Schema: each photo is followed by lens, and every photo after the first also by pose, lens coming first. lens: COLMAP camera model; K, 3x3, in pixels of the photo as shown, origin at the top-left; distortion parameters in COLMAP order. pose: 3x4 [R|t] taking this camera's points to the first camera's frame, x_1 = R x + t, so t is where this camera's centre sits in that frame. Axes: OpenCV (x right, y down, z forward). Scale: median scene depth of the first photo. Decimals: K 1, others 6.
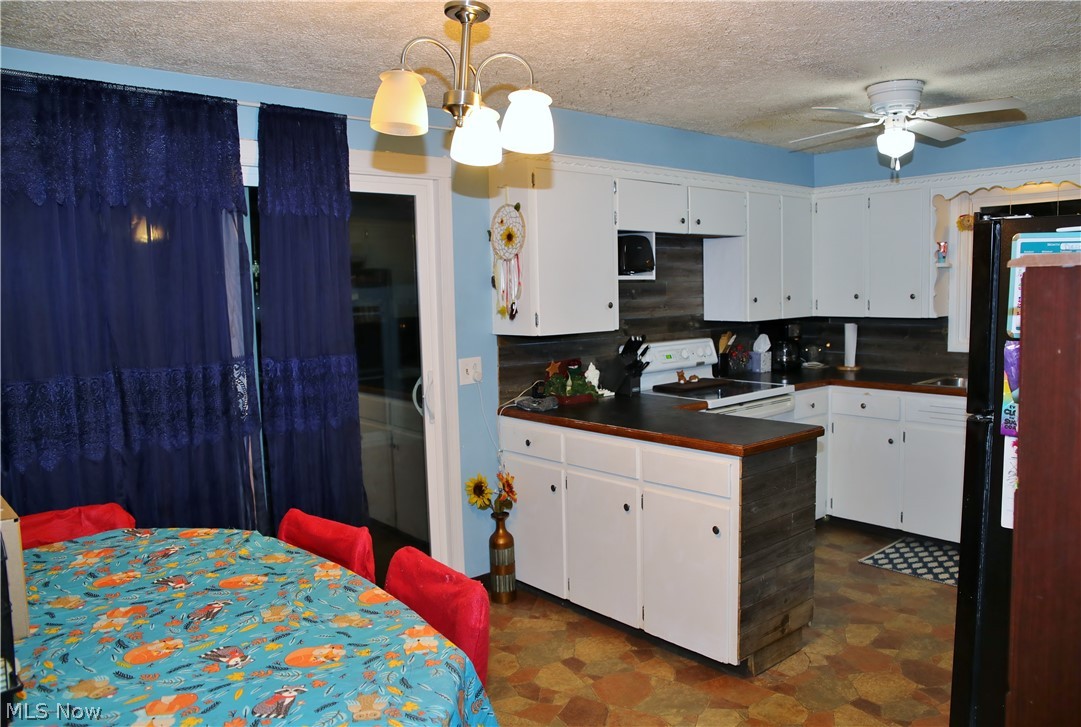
lens RADIAL K [[773.4, 0, 540.5], [0, 773.4, 365.3], [0, 0, 1]] dist [0.001435, 0.000575]
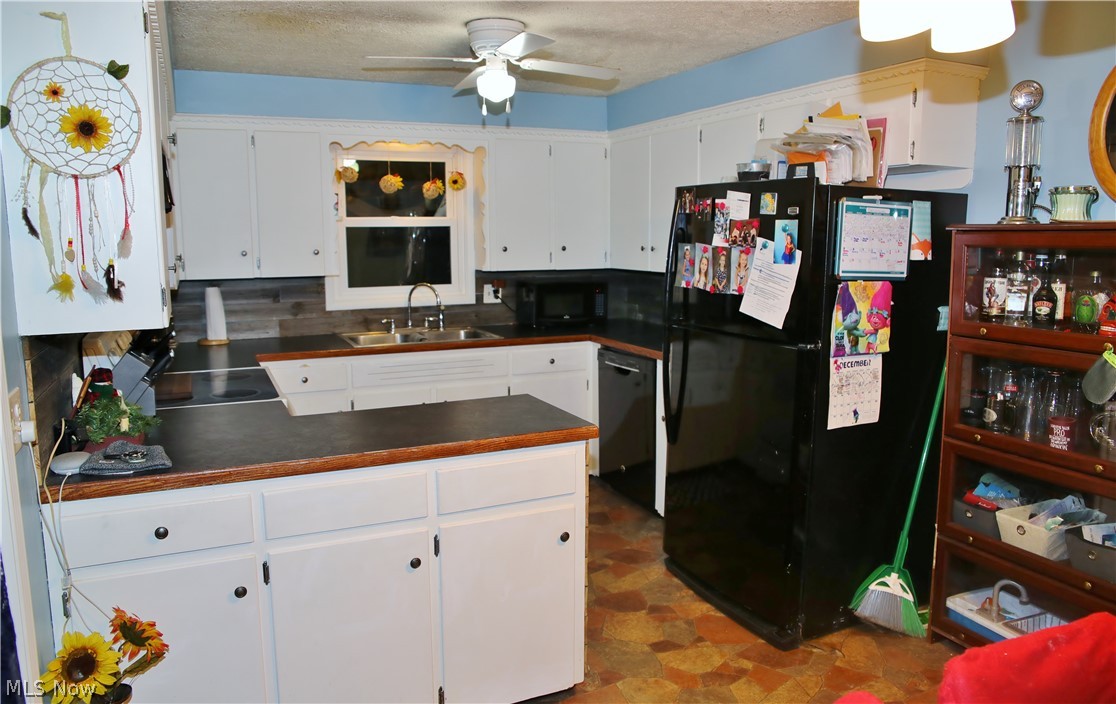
lens RADIAL K [[819.4, 0, 557.5], [0, 819.4, 352.8], [0, 0, 1]] dist [-0.013001, 0.001682]
pose [[0.290624, -0.120623, 0.949204, -0.450226], [0.092126, 0.990941, 0.097720, -0.050791], [-0.952392, 0.059047, 0.299104, 0.578757]]
